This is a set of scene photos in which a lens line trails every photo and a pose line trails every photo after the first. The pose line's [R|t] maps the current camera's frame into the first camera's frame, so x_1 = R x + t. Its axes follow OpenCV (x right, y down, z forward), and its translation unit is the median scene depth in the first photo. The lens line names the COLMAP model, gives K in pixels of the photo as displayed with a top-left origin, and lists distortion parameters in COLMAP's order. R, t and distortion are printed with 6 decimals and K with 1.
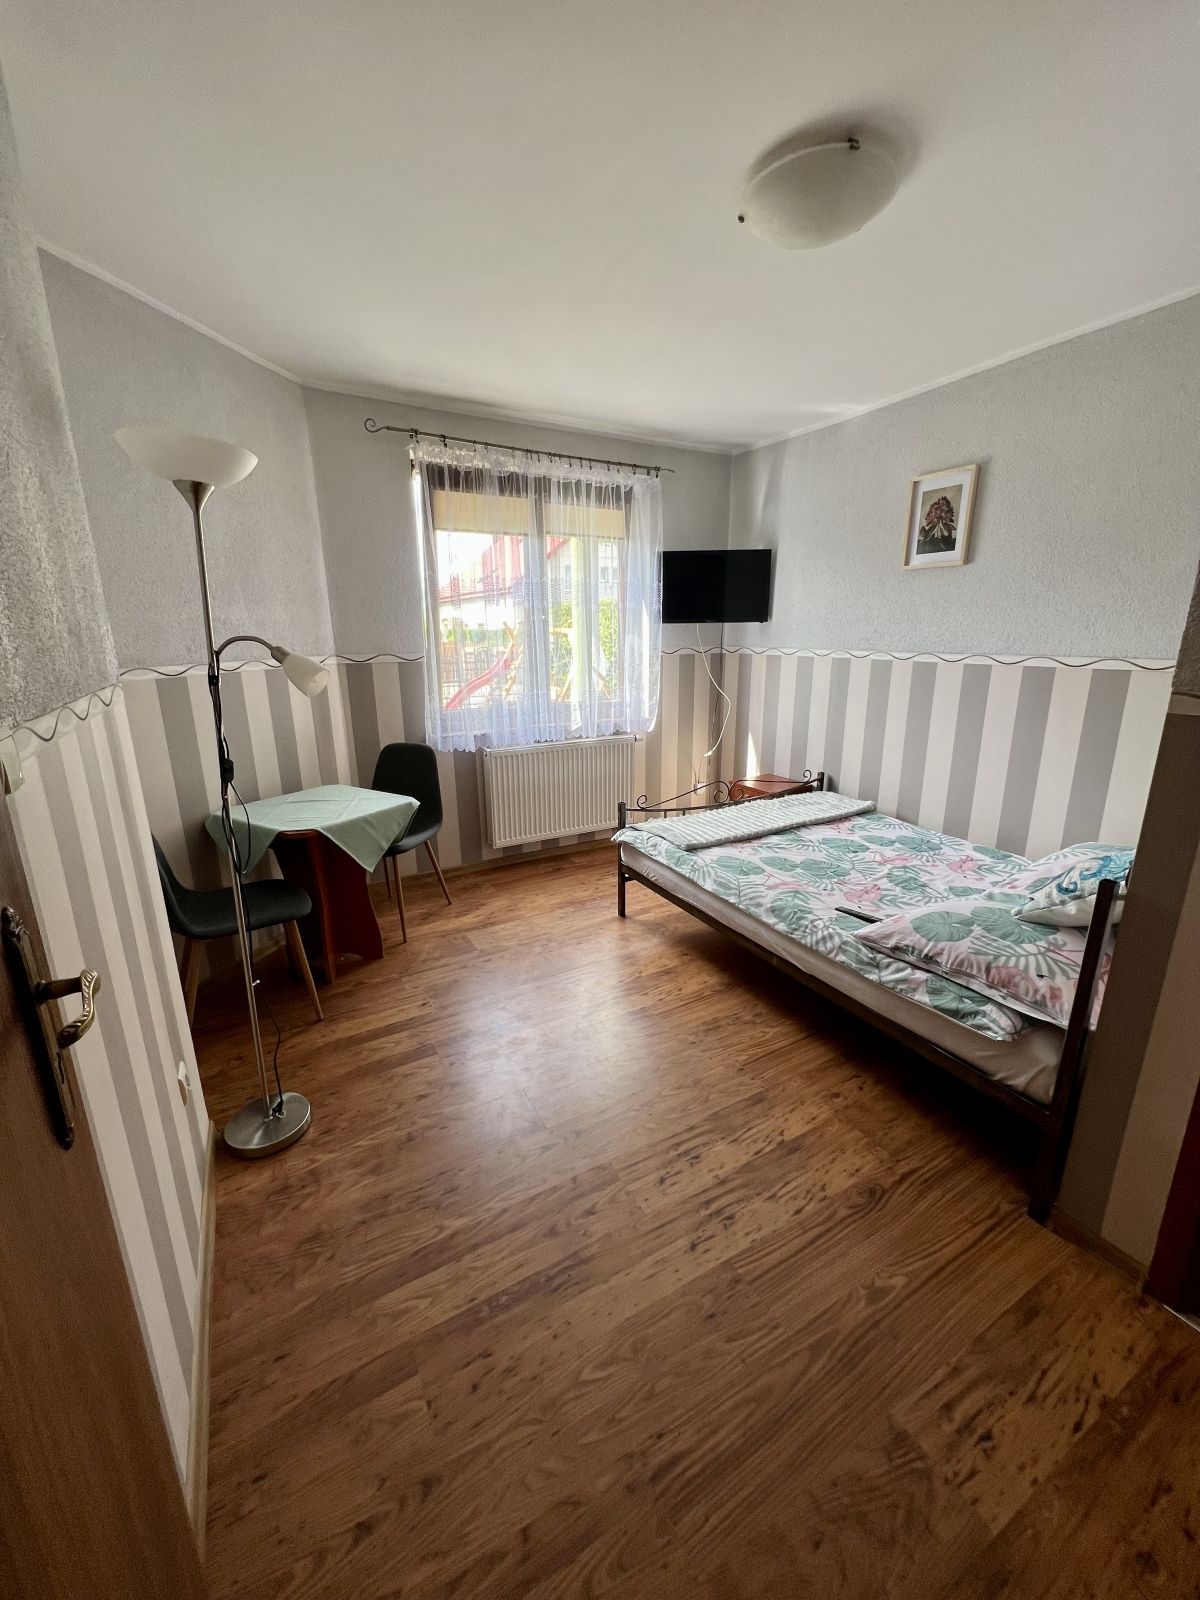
lens RADIAL K [[639.3, 0, 603.1], [0, 639.3, 798.4], [0, 0, 1]] dist [0.001075, -0.000333]
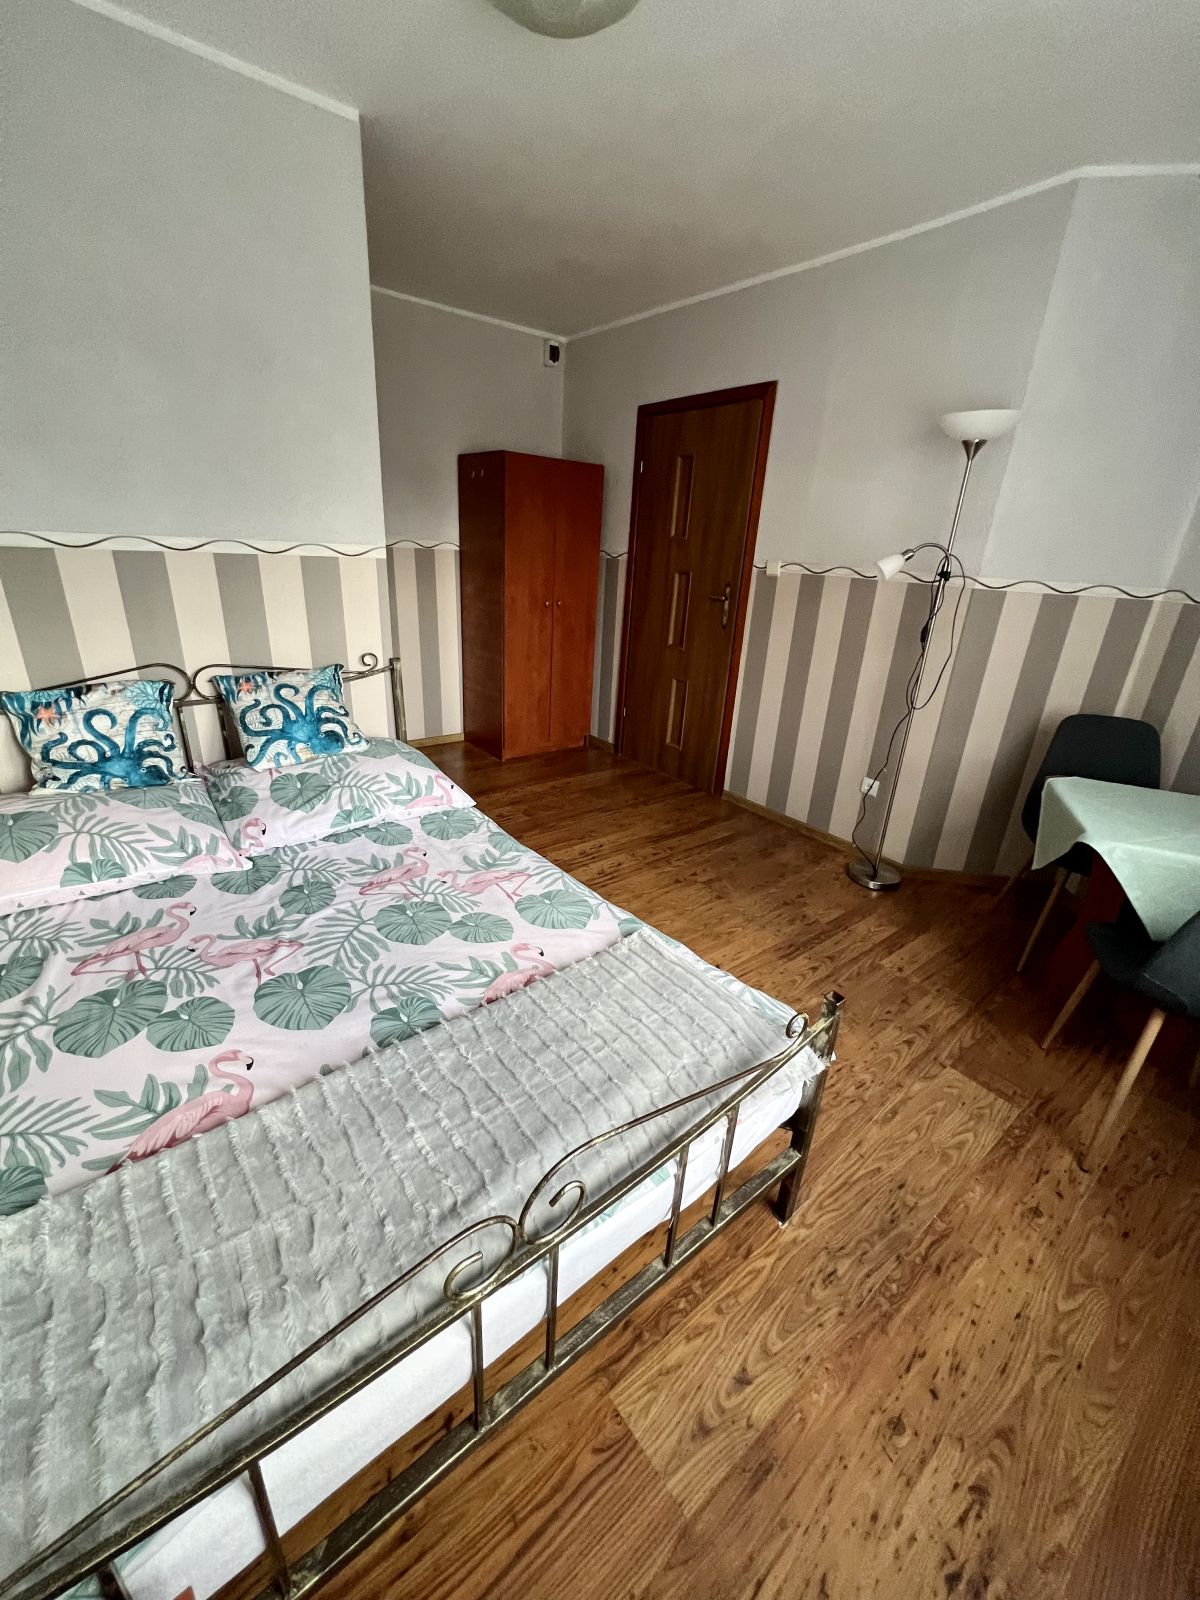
lens RADIAL K [[639.3, 0, 597.1], [0, 639.3, 795.3], [0, 0, 1]] dist [0.001075, -0.000333]
pose [[-0.987207, 0.013258, -0.158892, 0.237921], [-0.084357, 0.802212, 0.591050, -0.314775], [0.135301, 0.596892, -0.790831, 1.266833]]
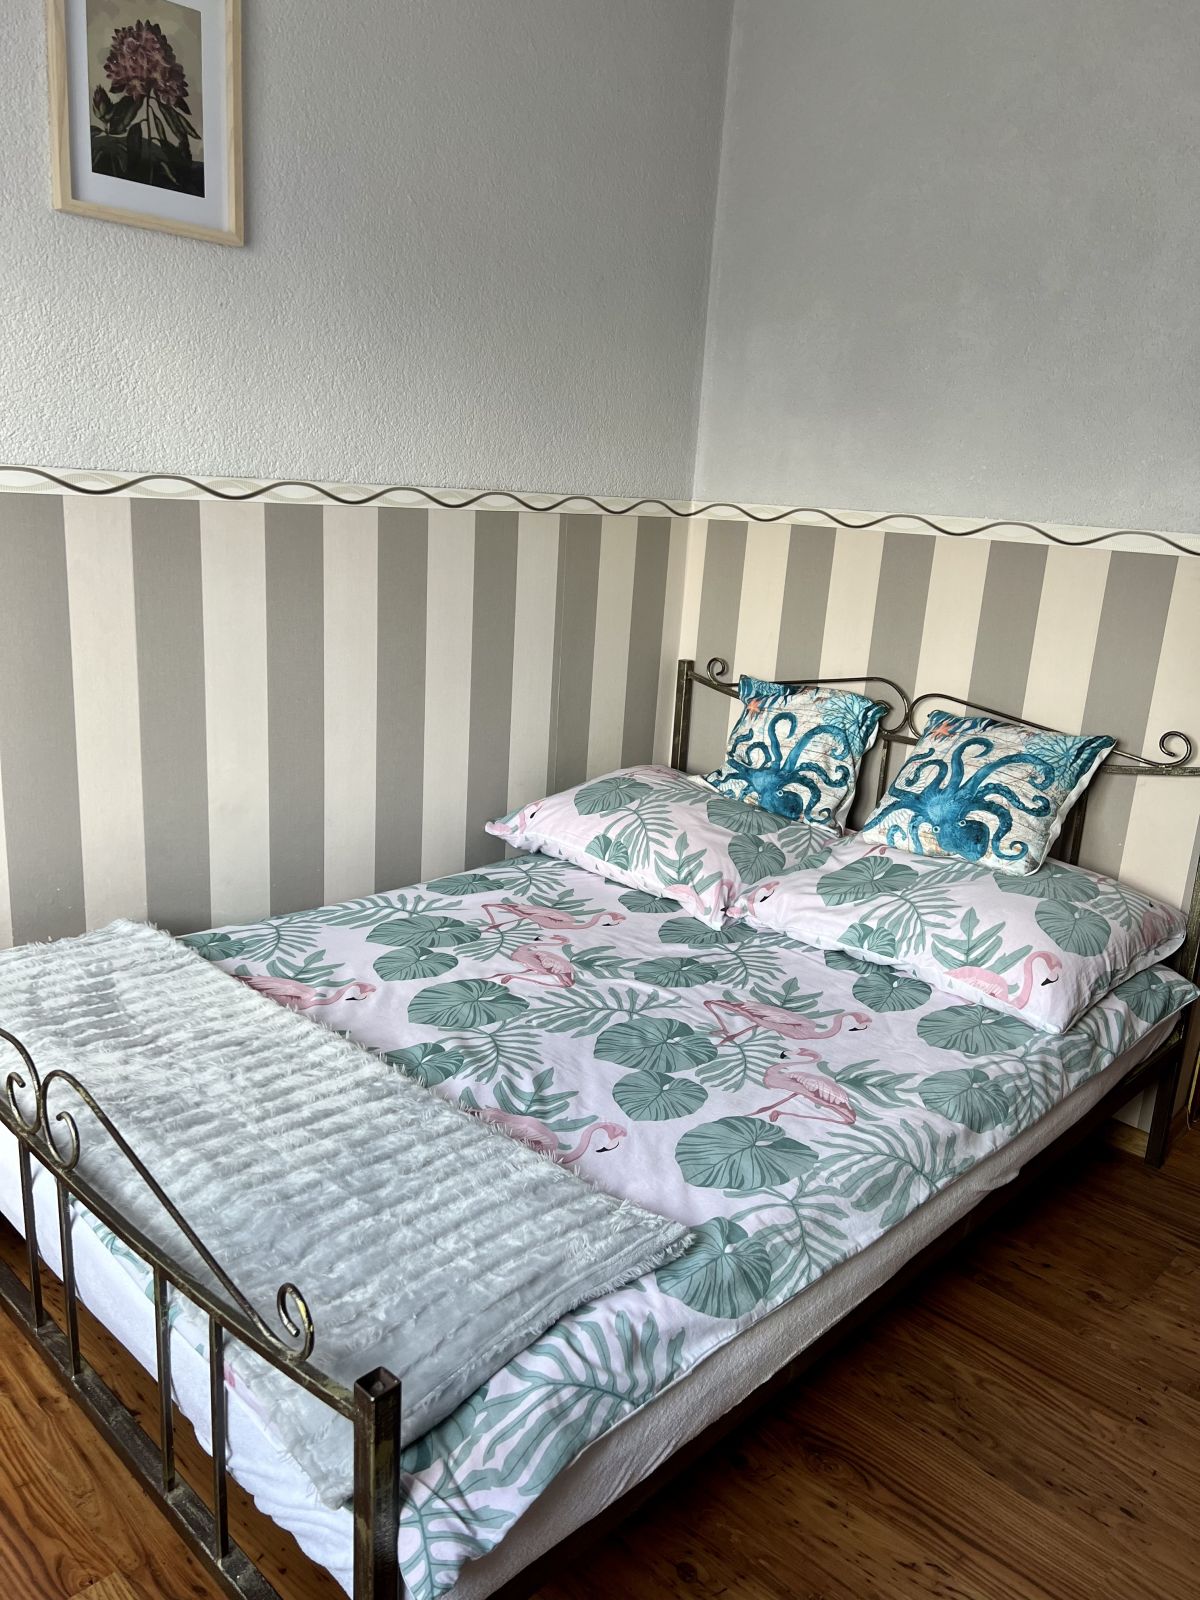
lens RADIAL K [[1197.7, 0, 599.2], [0, 1197.7, 797.6], [0, 0, 1]] dist [0.050181, -0.047730]
pose [[-0.282416, -0.257966, 0.923956, -0.256787], [0.188058, 0.929587, 0.317020, -0.241416], [-0.940678, 0.263289, -0.214018, 1.019871]]
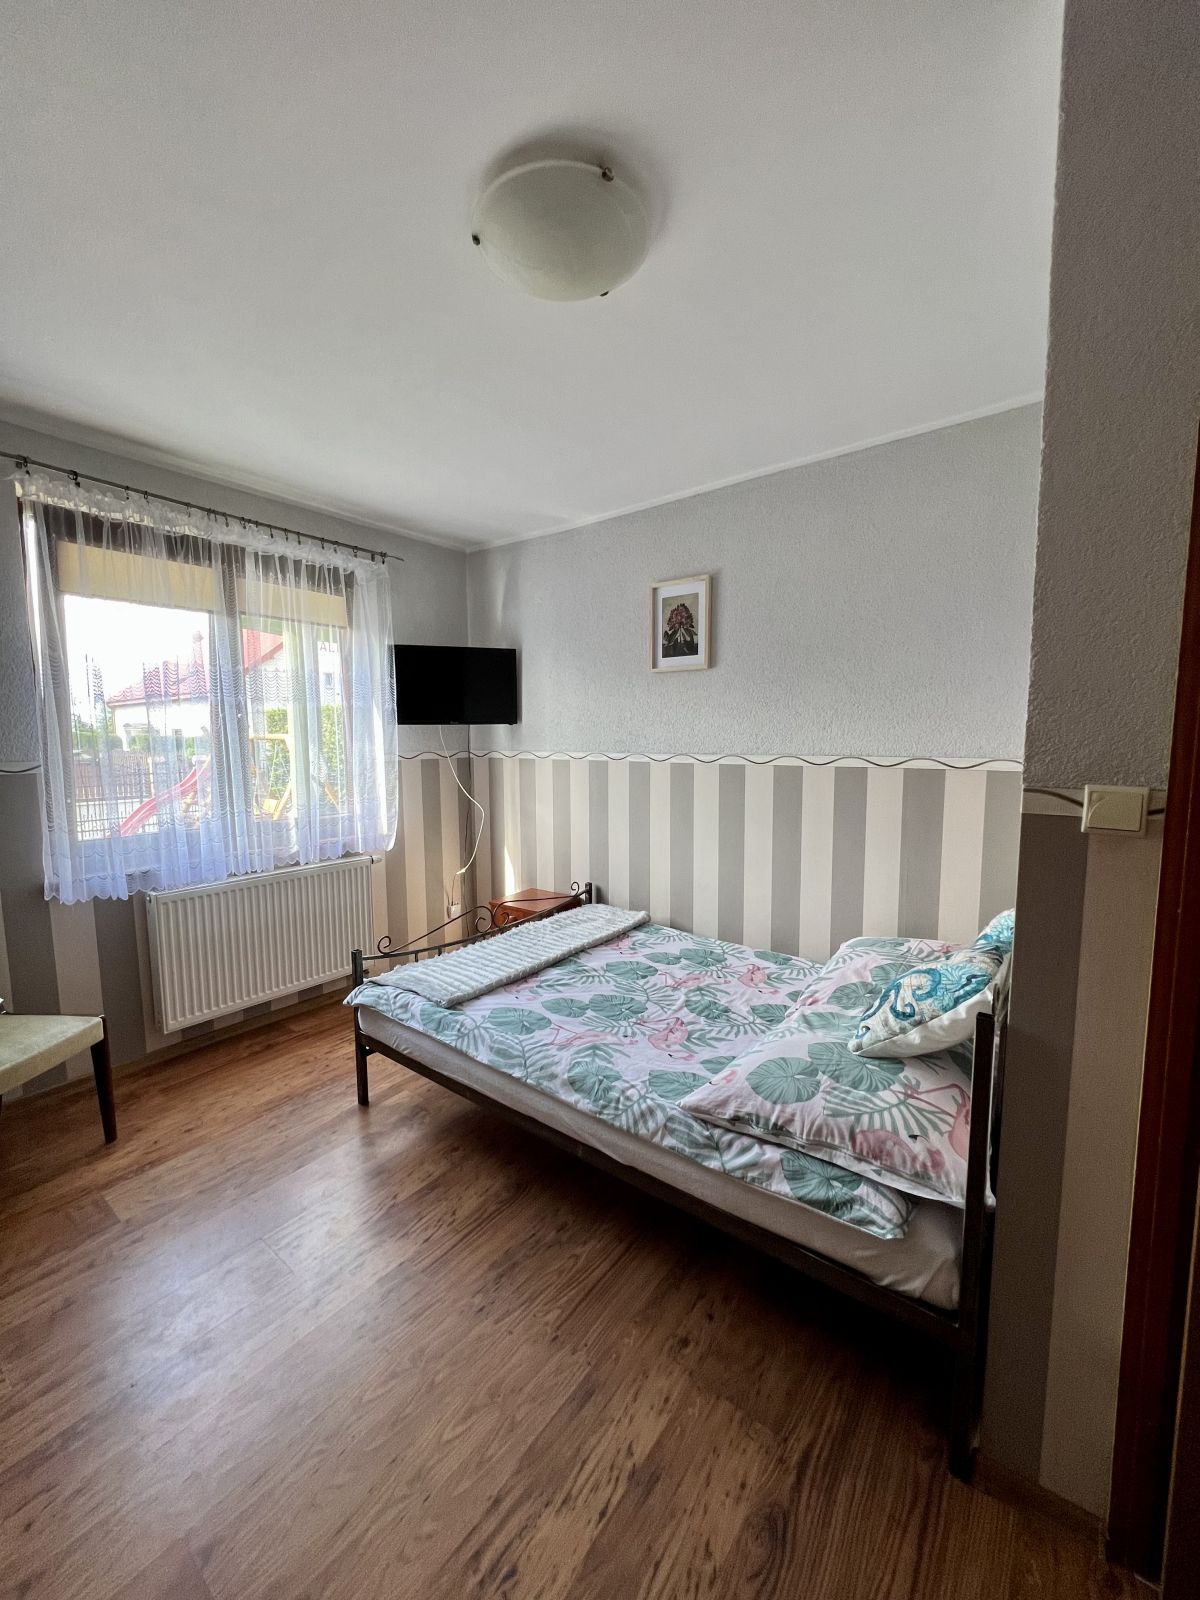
lens RADIAL K [[639.3, 0, 601.3], [0, 639.3, 797.4], [0, 0, 1]] dist [0.001075, -0.000333]
pose [[0.921504, -0.036511, 0.386649, 0.010925], [0.099230, 0.984661, -0.143515, -0.036235], [-0.375478, 0.170617, 0.910992, 0.175830]]
